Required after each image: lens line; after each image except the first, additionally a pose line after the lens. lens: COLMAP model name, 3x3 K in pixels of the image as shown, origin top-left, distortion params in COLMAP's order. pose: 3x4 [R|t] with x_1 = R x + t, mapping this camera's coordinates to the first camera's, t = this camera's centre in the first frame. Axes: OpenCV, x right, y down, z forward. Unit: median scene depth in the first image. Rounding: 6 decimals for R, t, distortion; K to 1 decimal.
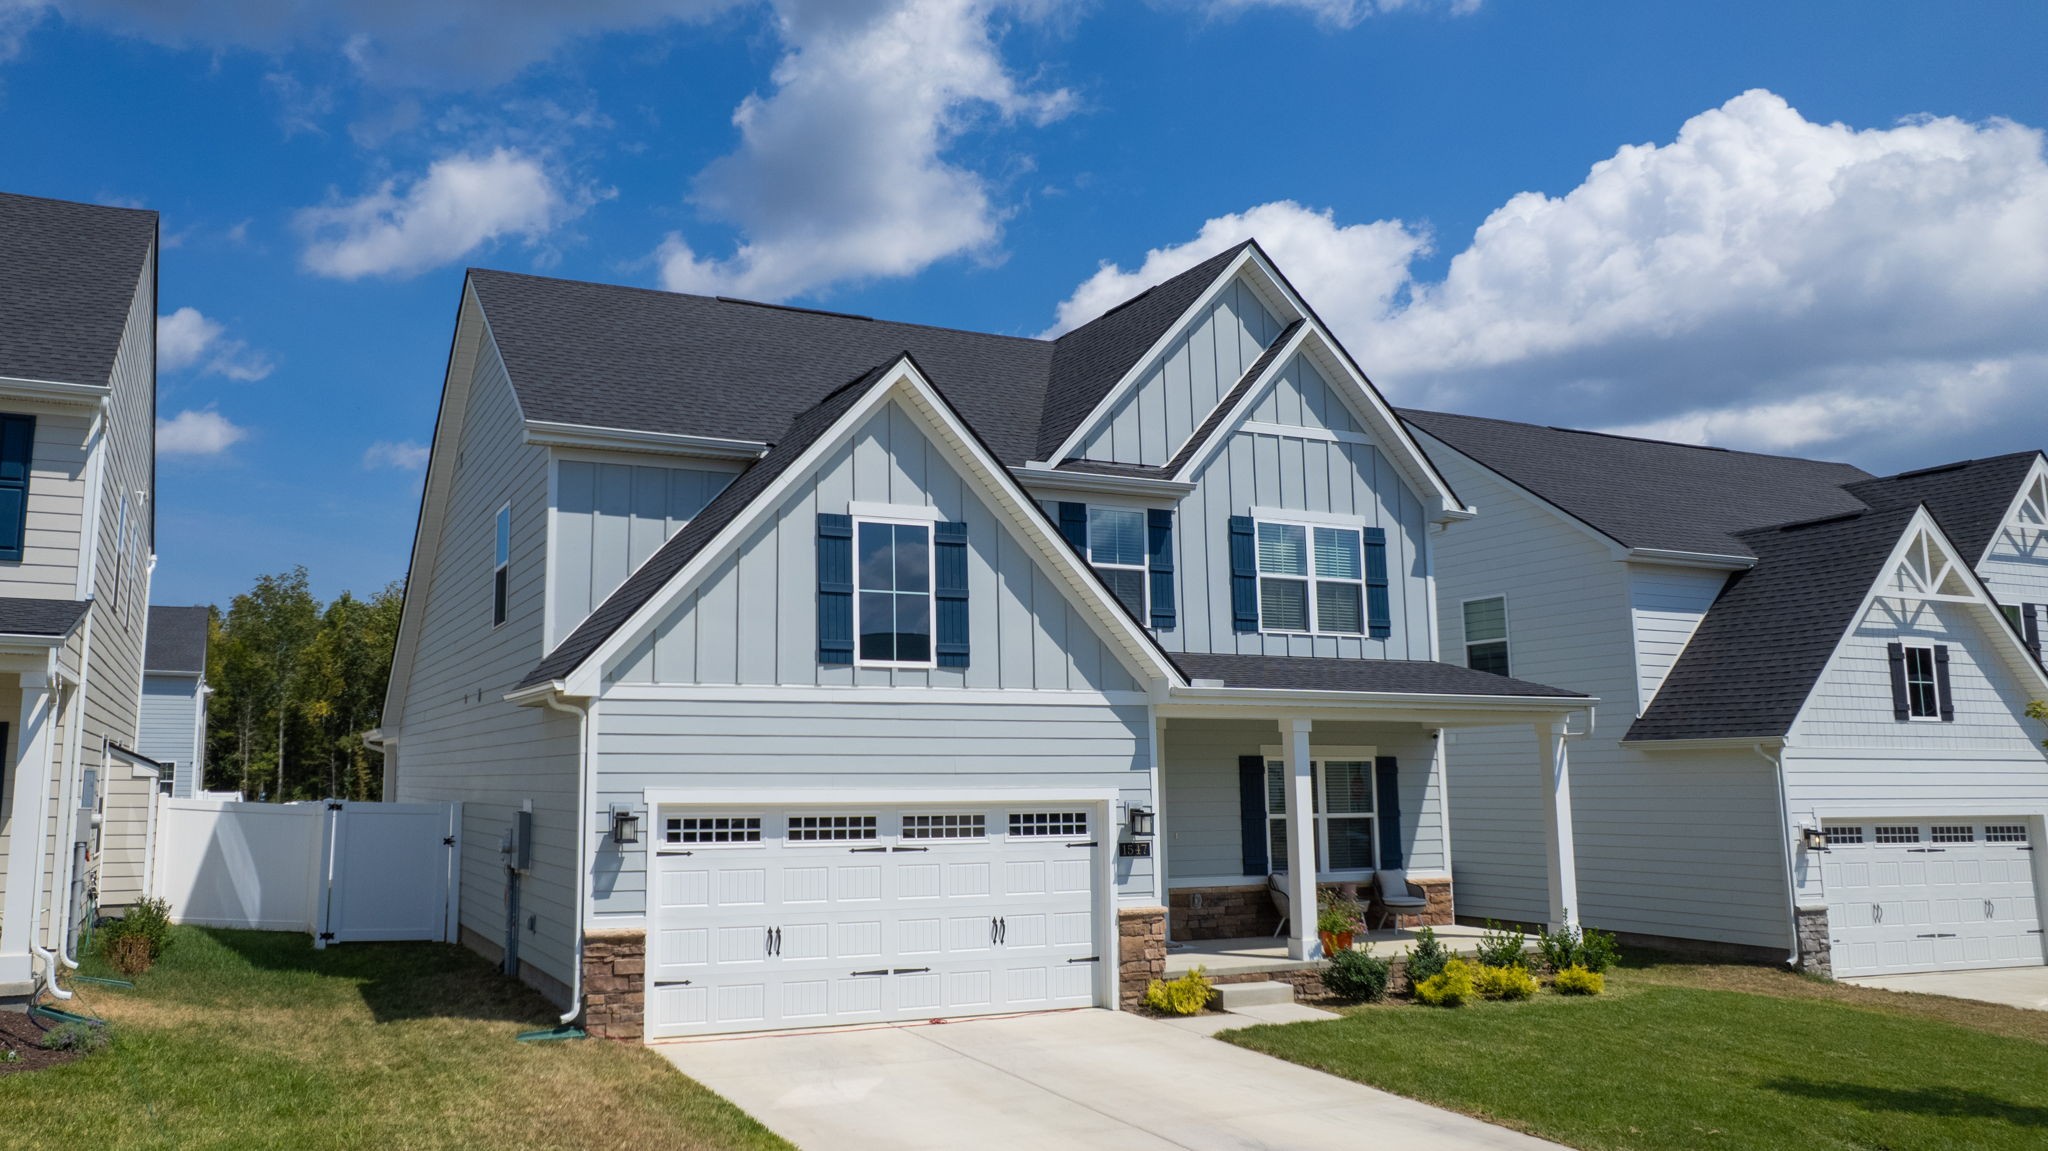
lens RADIAL K [[1584.6, 0, 857.1], [0, 1584.6, 493.0], [0, 0, 1]] dist [-0.055136, 0.064908]
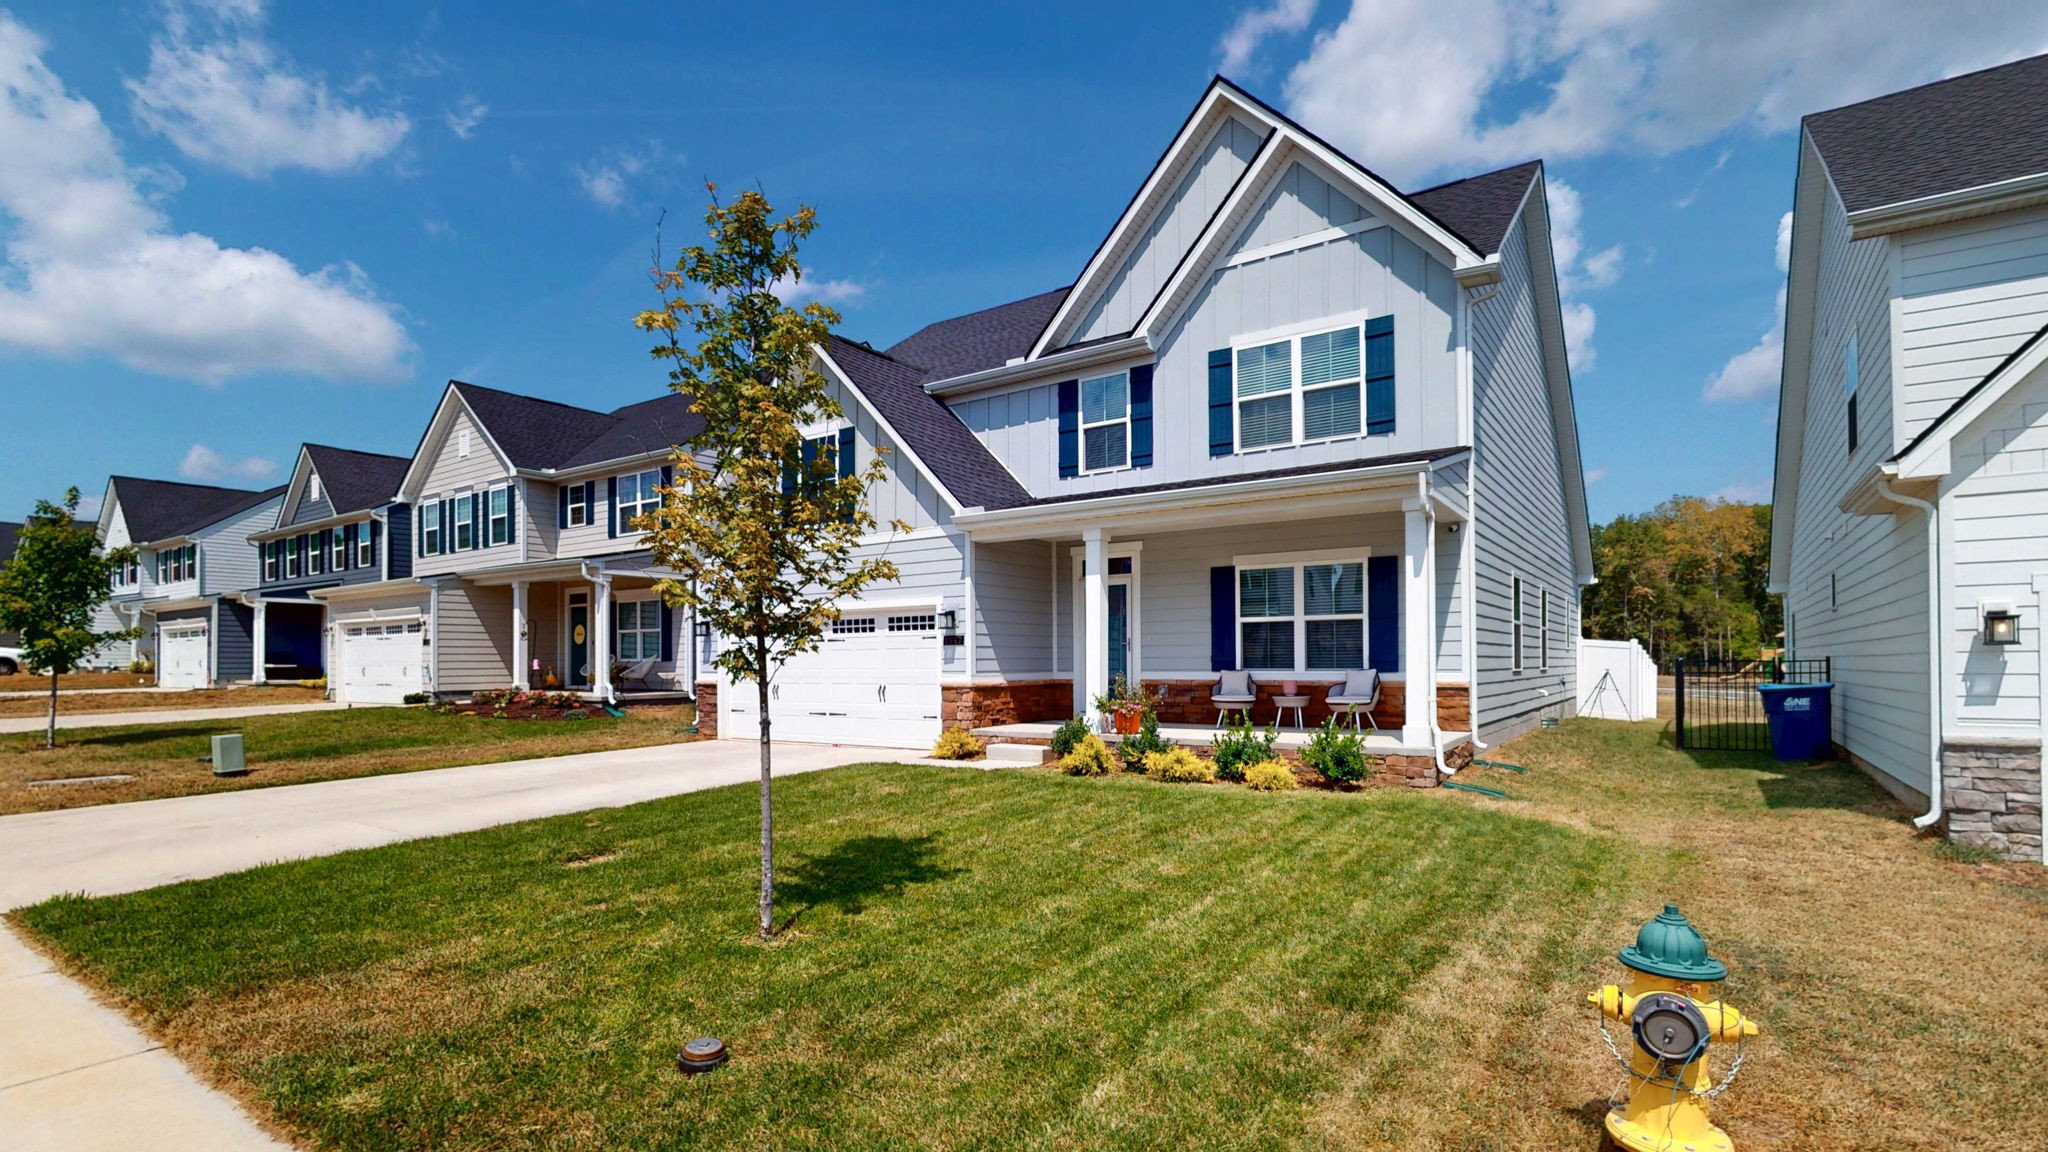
lens RADIAL K [[965.9, 0, 1012.9], [0, 965.9, 650.2], [0, 0, 1]] dist [0.006745, 0.000239]
pose [[0.507609, -0.013947, -0.861475, 0.749687], [0.155752, 0.984881, 0.075829, 0.147696], [0.847393, -0.172668, 0.502107, 0.514350]]
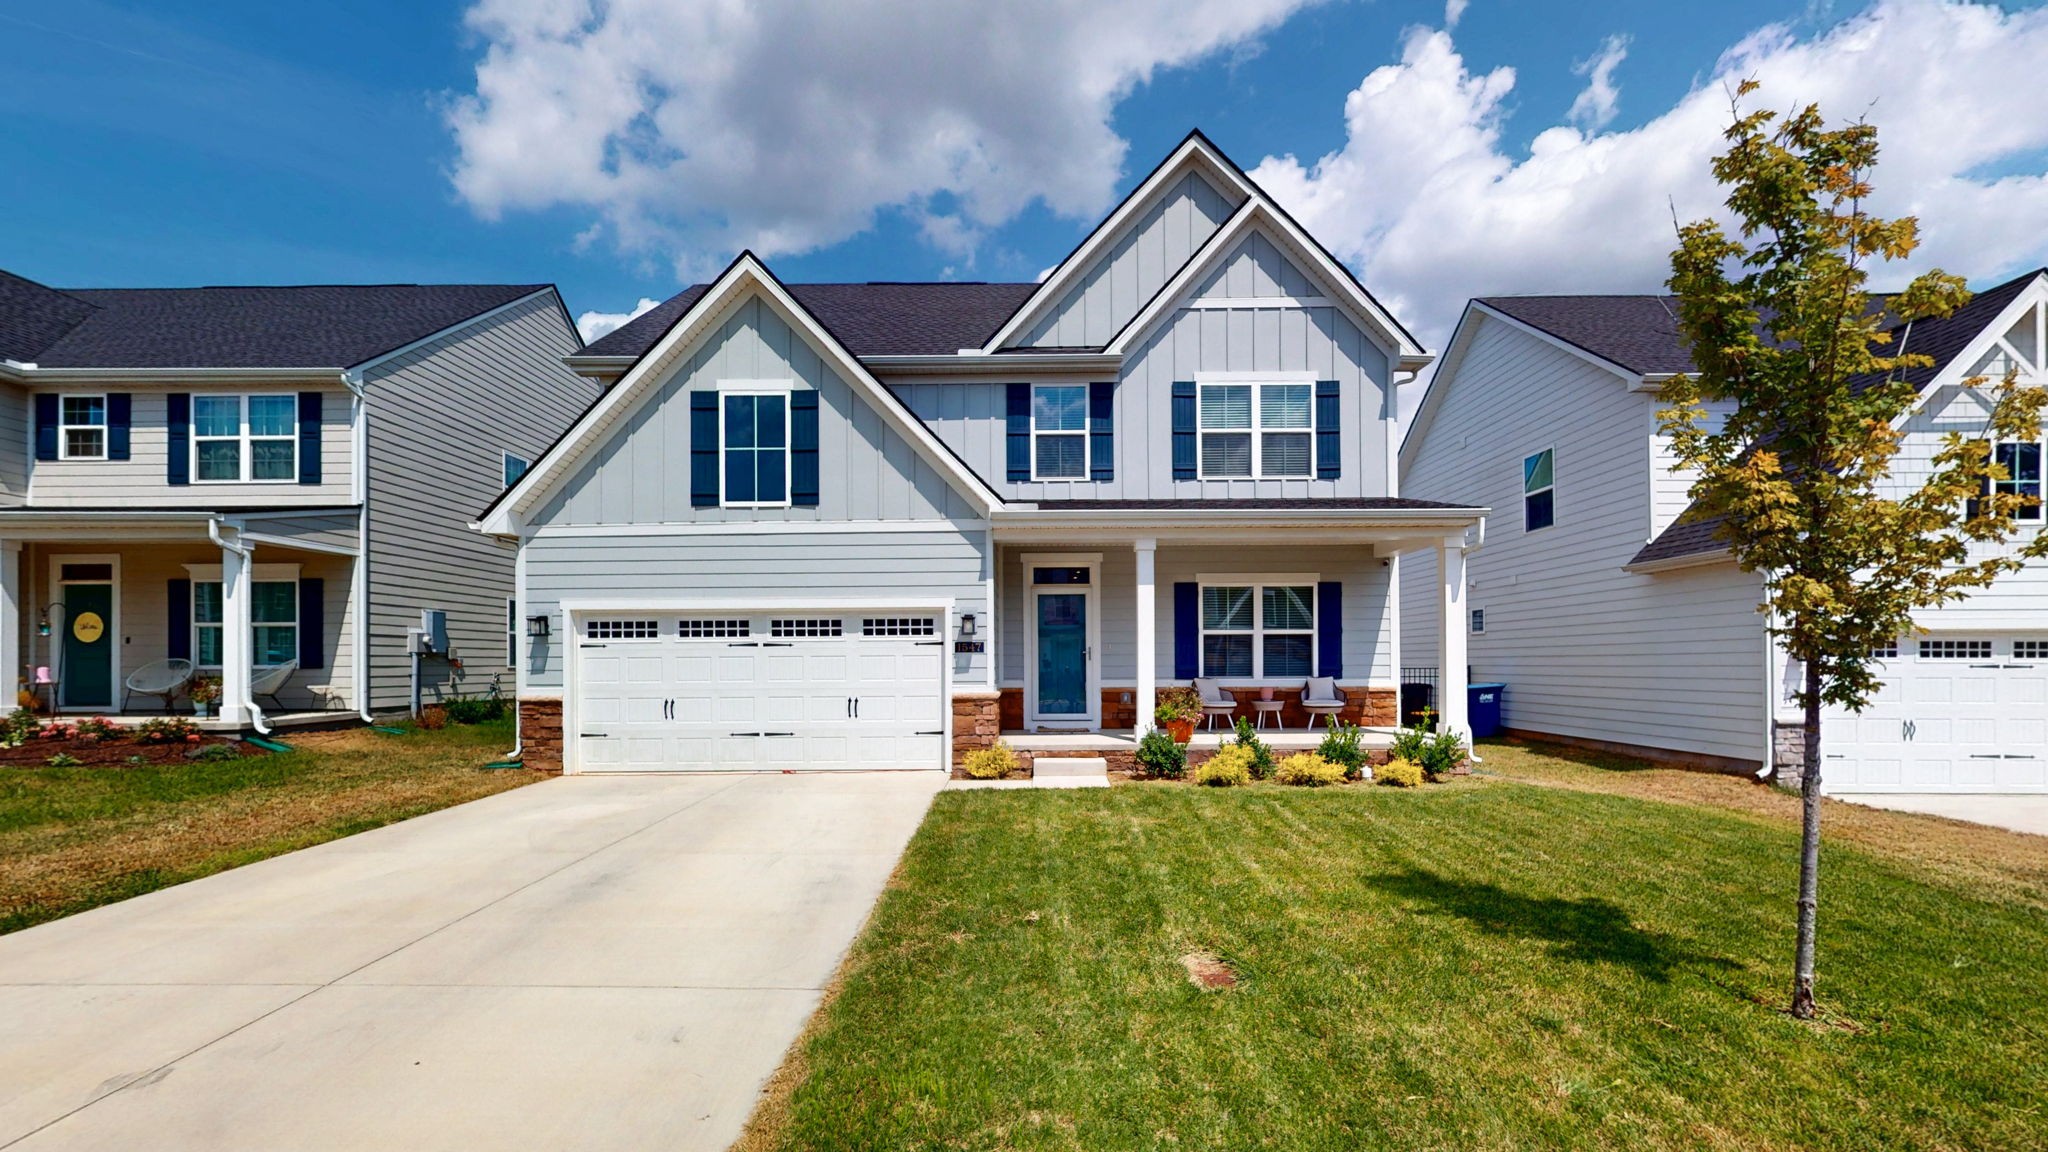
lens RADIAL K [[876.2, 0, 1009.9], [0, 876.2, 651.6], [0, 0, 1]] dist [0.001307, -0.000775]
pose [[0.907655, -0.007450, -0.419651, 0.402527], [0.077772, 0.985513, 0.150717, 0.105736], [0.412448, -0.169436, 0.895085, 0.330526]]
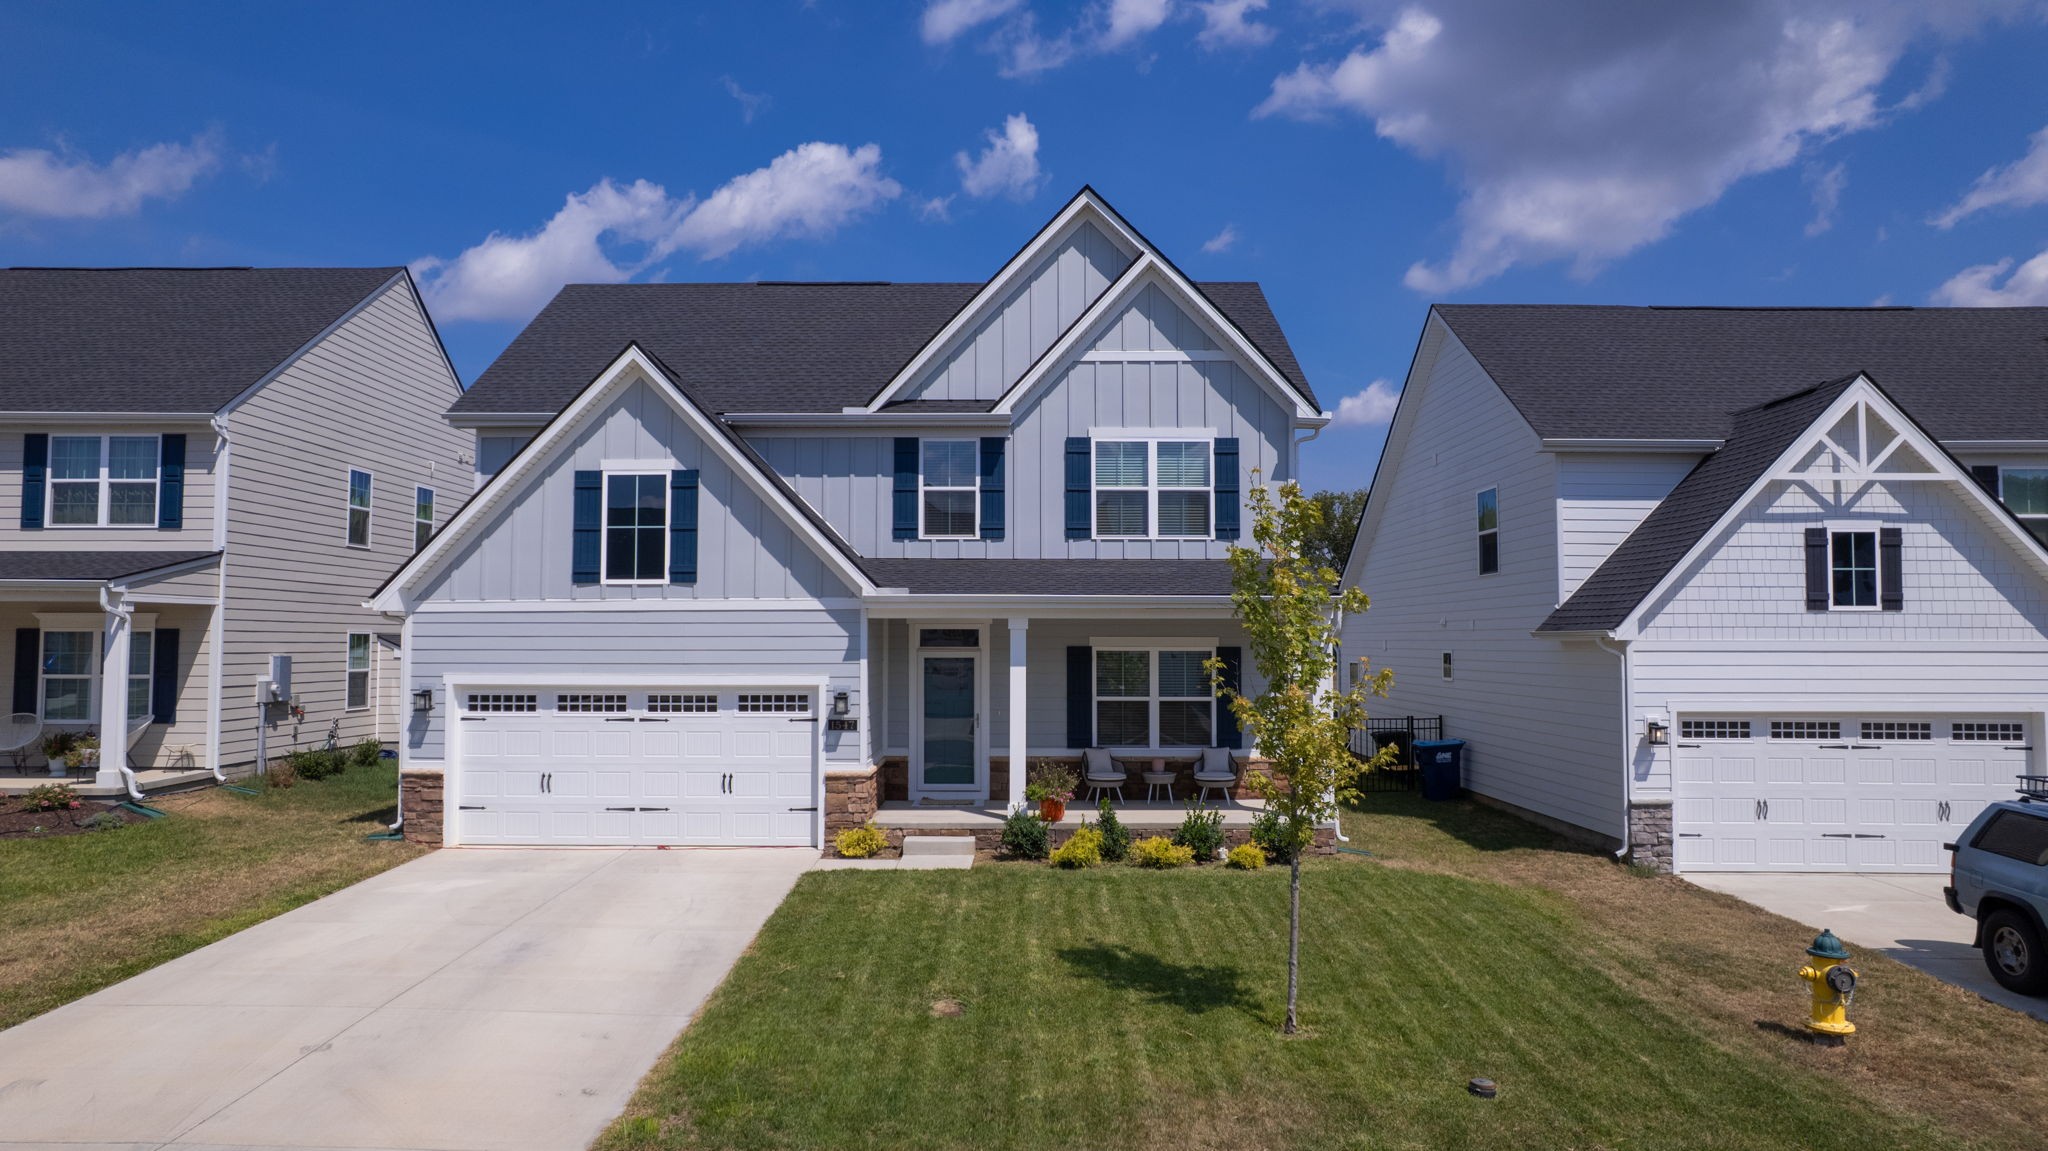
lens RADIAL K [[1350.5, 0, 983.6], [0, 1350.5, 549.4], [0, 0, 1]] dist [-0.062887, 0.053530]
pose [[0.904494, -0.025239, -0.425739, 0.598786], [0.074177, 0.992343, 0.098762, -0.006064], [0.419987, -0.120910, 0.899440, 0.091627]]
